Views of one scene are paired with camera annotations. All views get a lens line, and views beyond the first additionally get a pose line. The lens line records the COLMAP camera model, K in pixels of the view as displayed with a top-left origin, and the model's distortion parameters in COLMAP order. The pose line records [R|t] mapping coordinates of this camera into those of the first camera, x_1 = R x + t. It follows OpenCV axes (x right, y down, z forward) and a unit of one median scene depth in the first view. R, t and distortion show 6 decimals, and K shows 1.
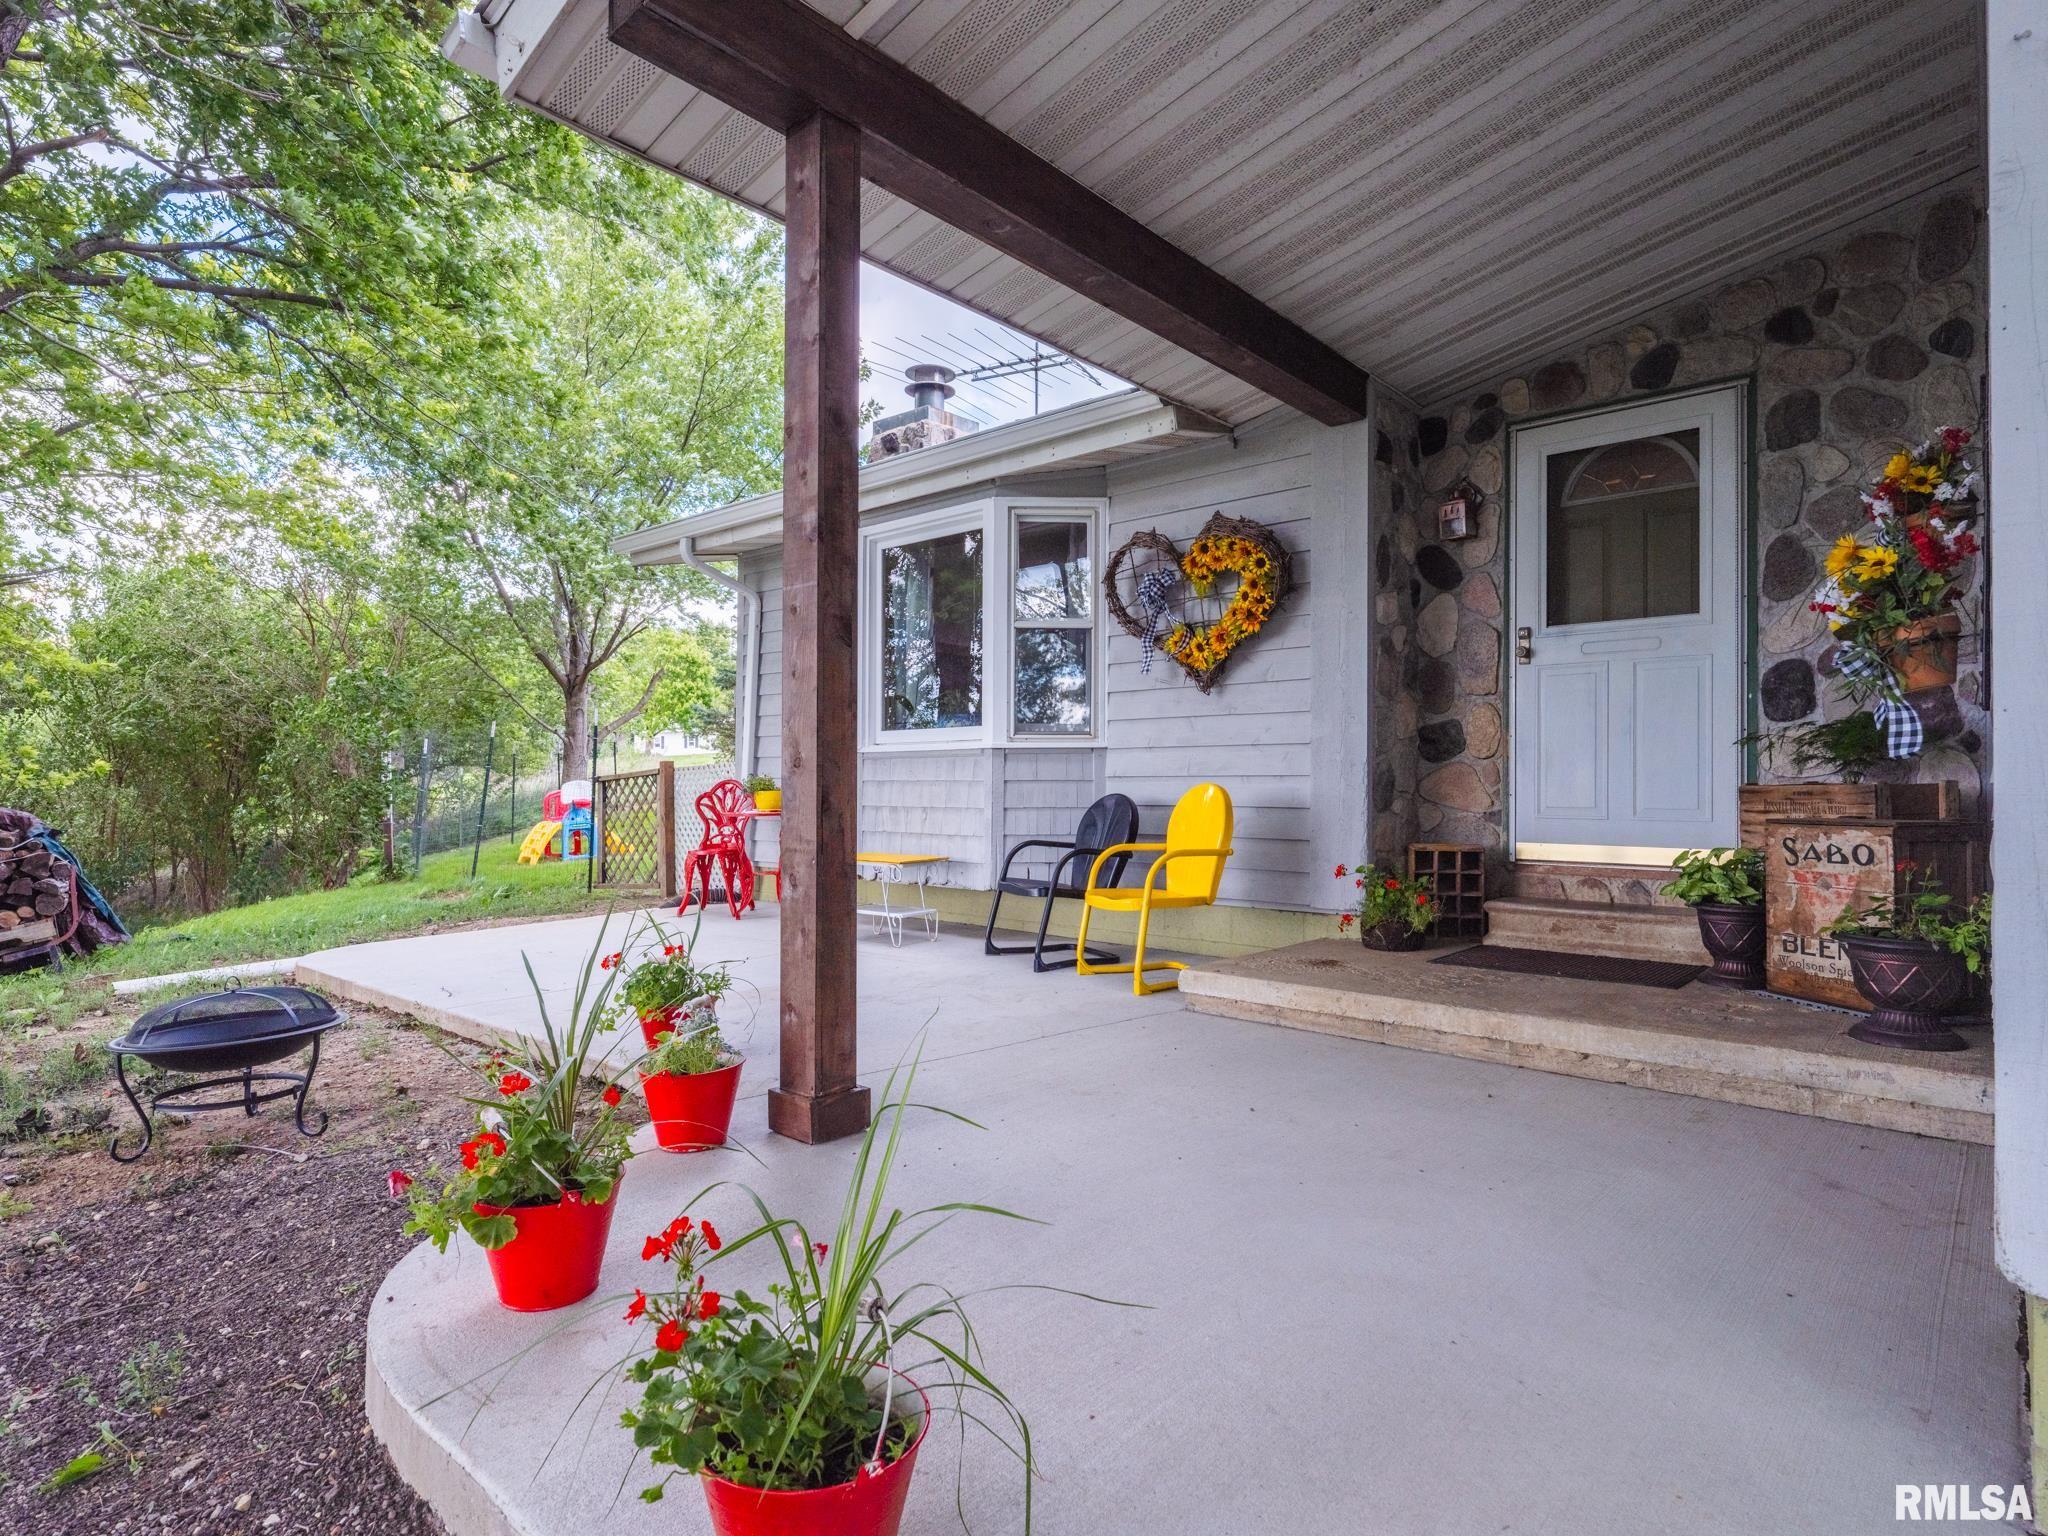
lens RADIAL K [[1109.6, 0, 1024.0], [0, 1109.6, 768.0], [0, 0, 1]] dist [0.001433, -0.001881]
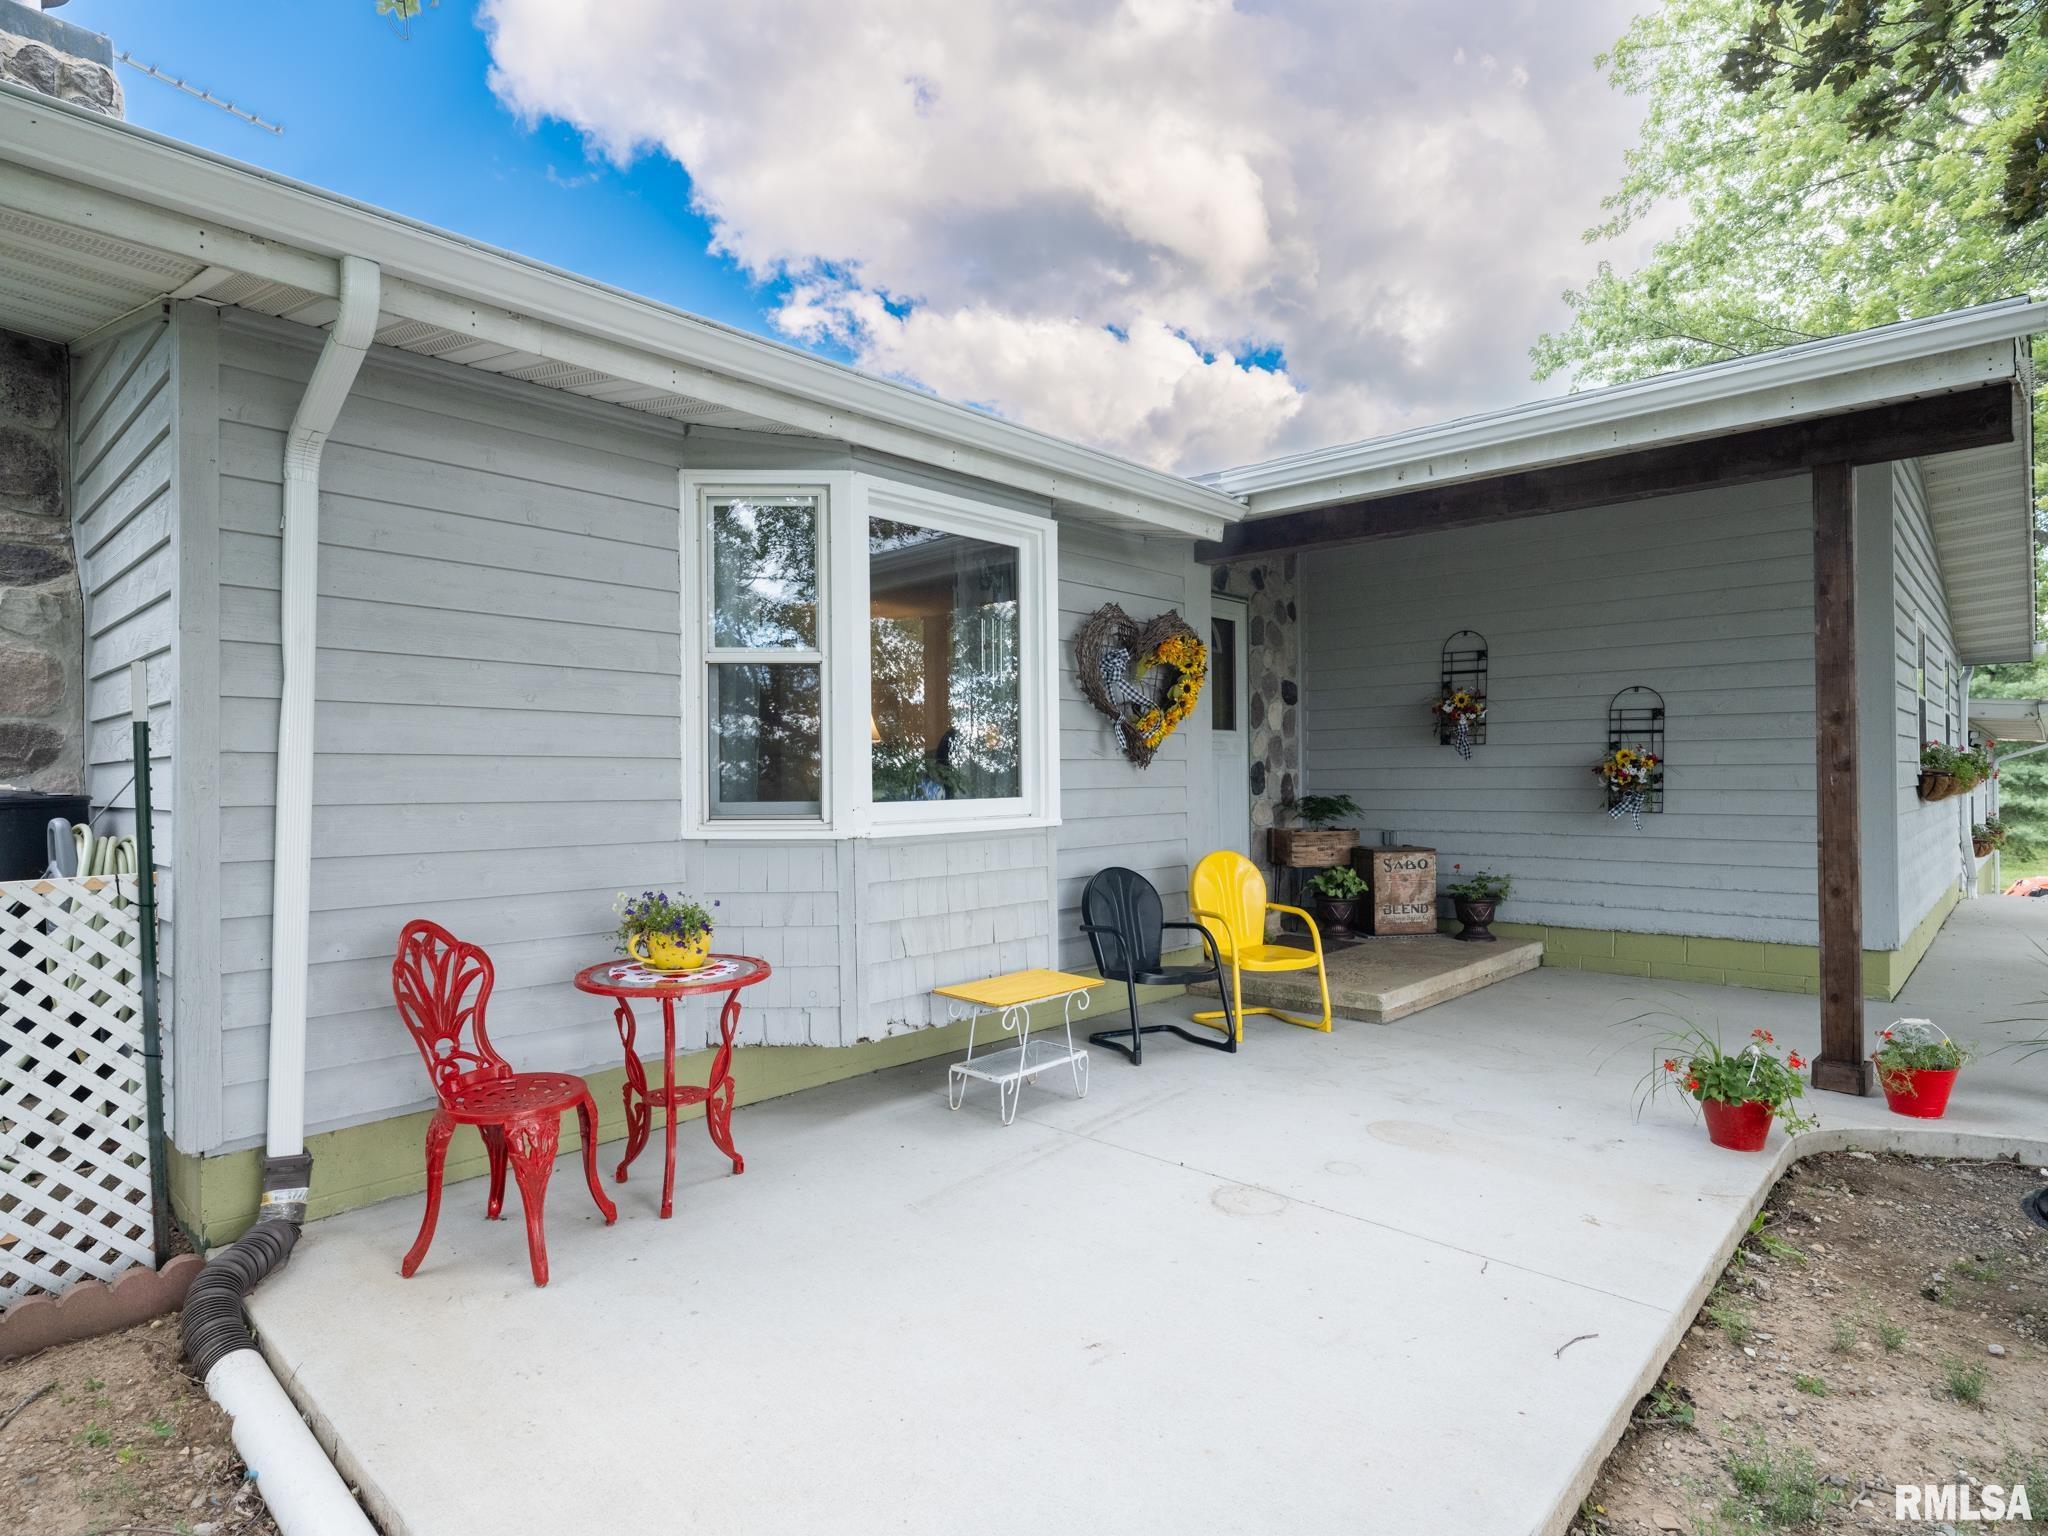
lens RADIAL K [[1109.6, 0, 1024.0], [0, 1109.6, 768.0], [0, 0, 1]] dist [0.001433, -0.001881]
pose [[0.024457, 0.004971, 0.999689, -1.124982], [-0.011086, 0.999927, -0.004701, -0.072102], [-0.999639, -0.010968, 0.024510, 1.312181]]
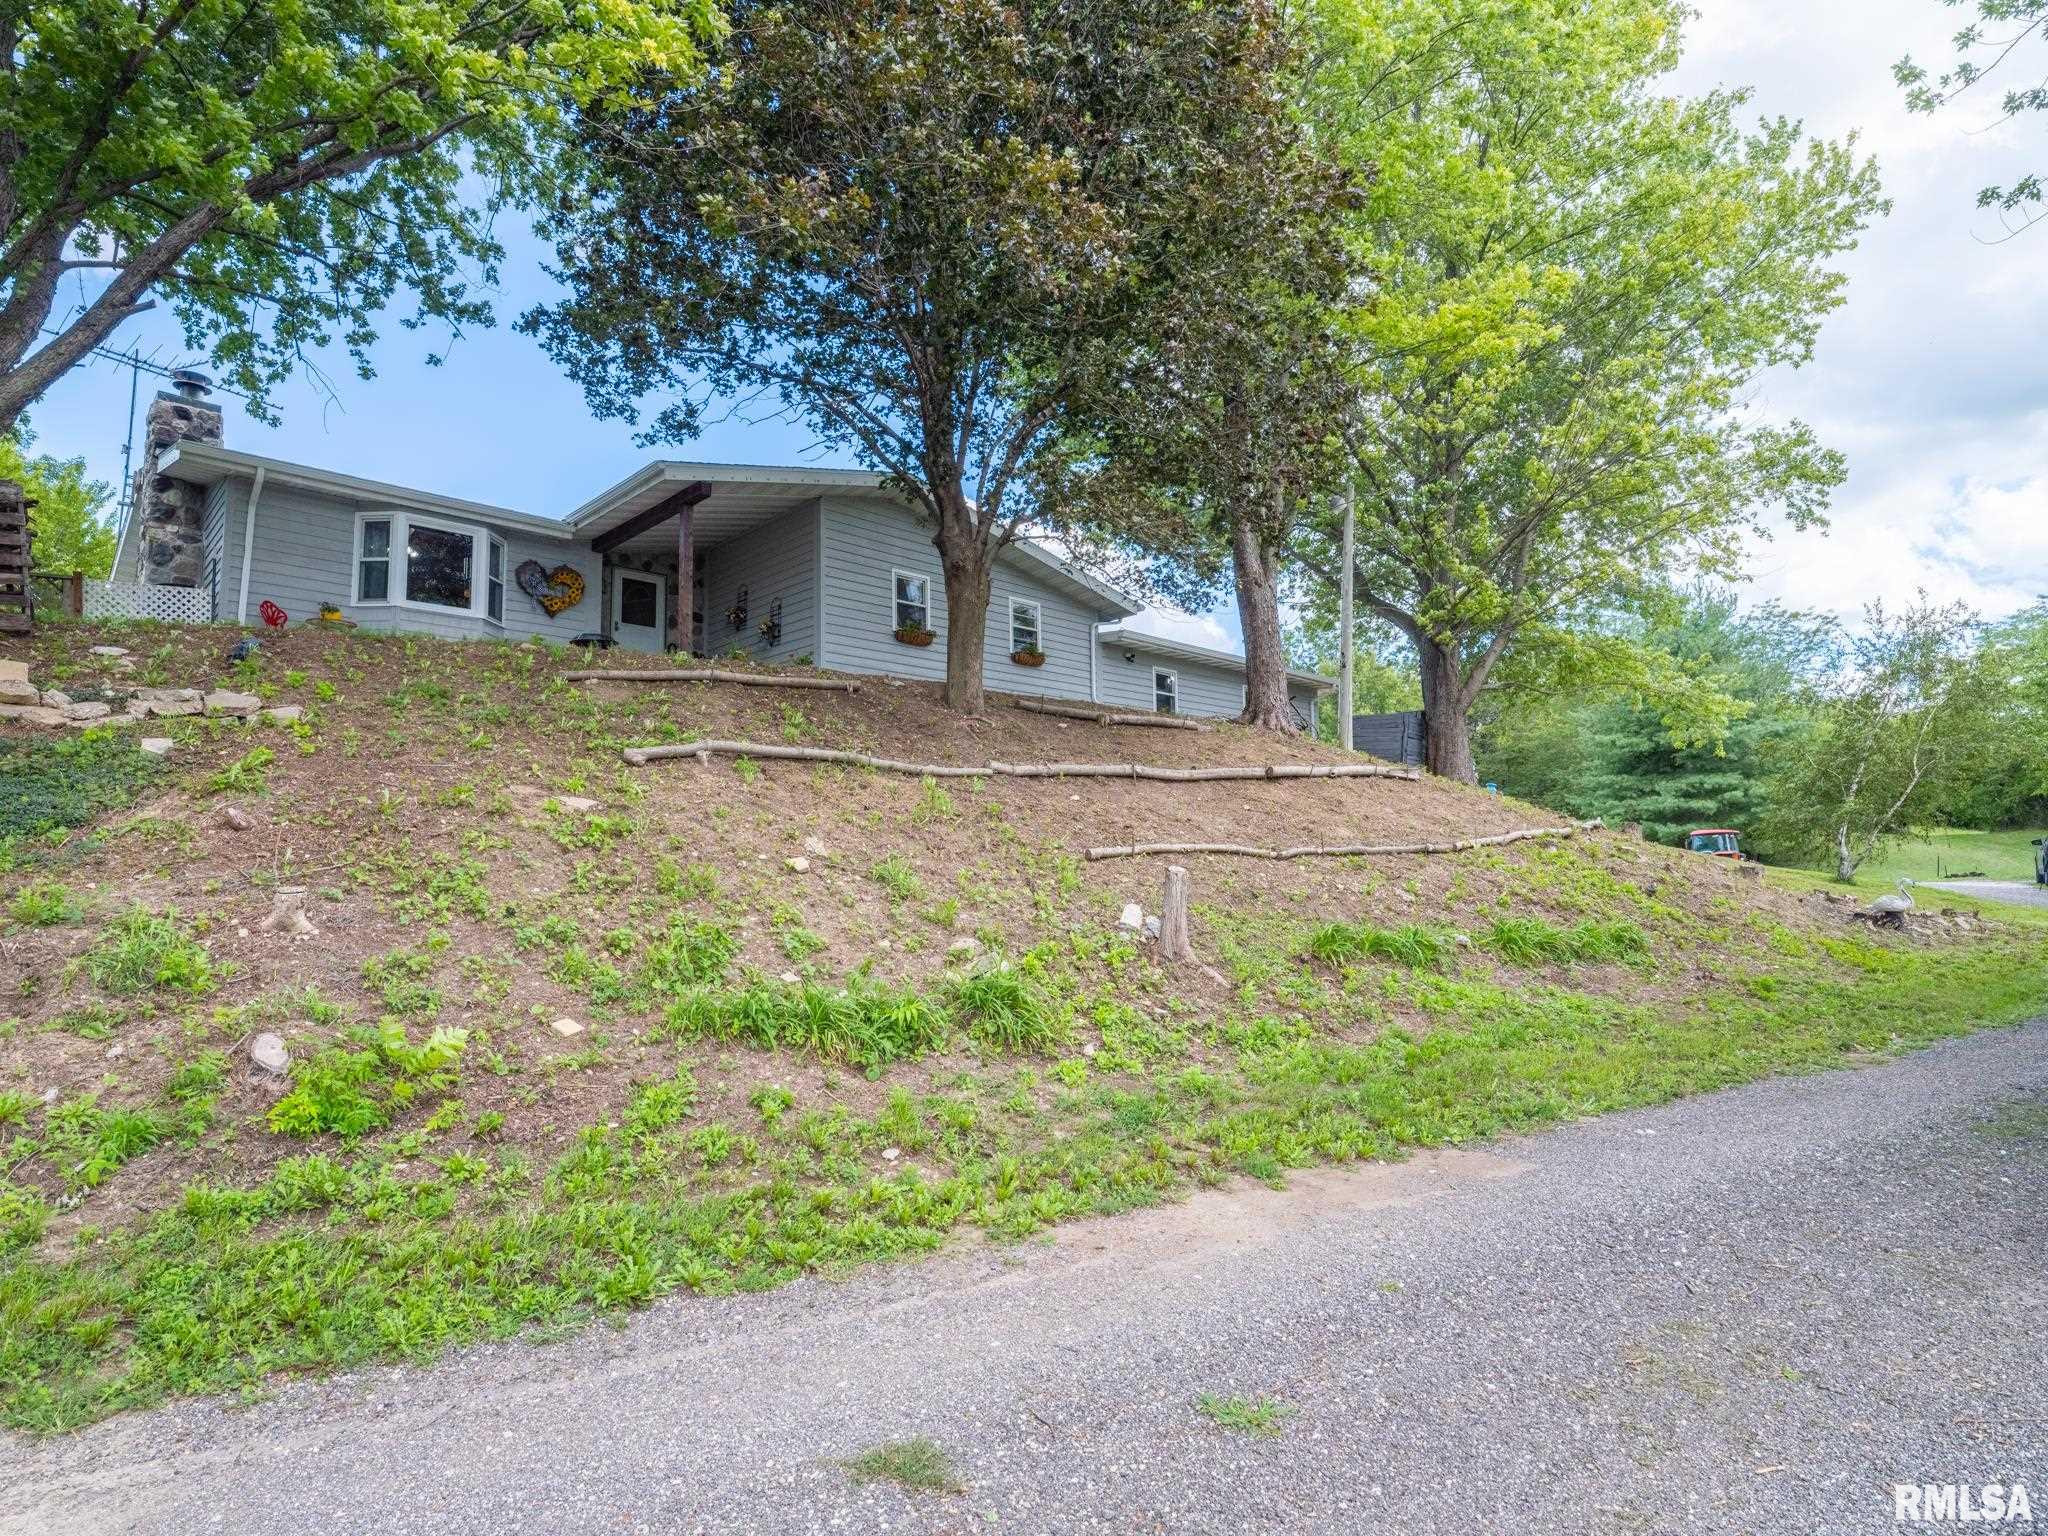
lens RADIAL K [[1109.6, 0, 1024.0], [0, 1109.6, 768.0], [0, 0, 1]] dist [0.001433, -0.001881]
pose [[0.074801, 0.096735, 0.992495, -3.402634], [-0.011613, 0.995301, -0.096133, 0.774843], [-0.997131, -0.004335, 0.075572, -0.698905]]
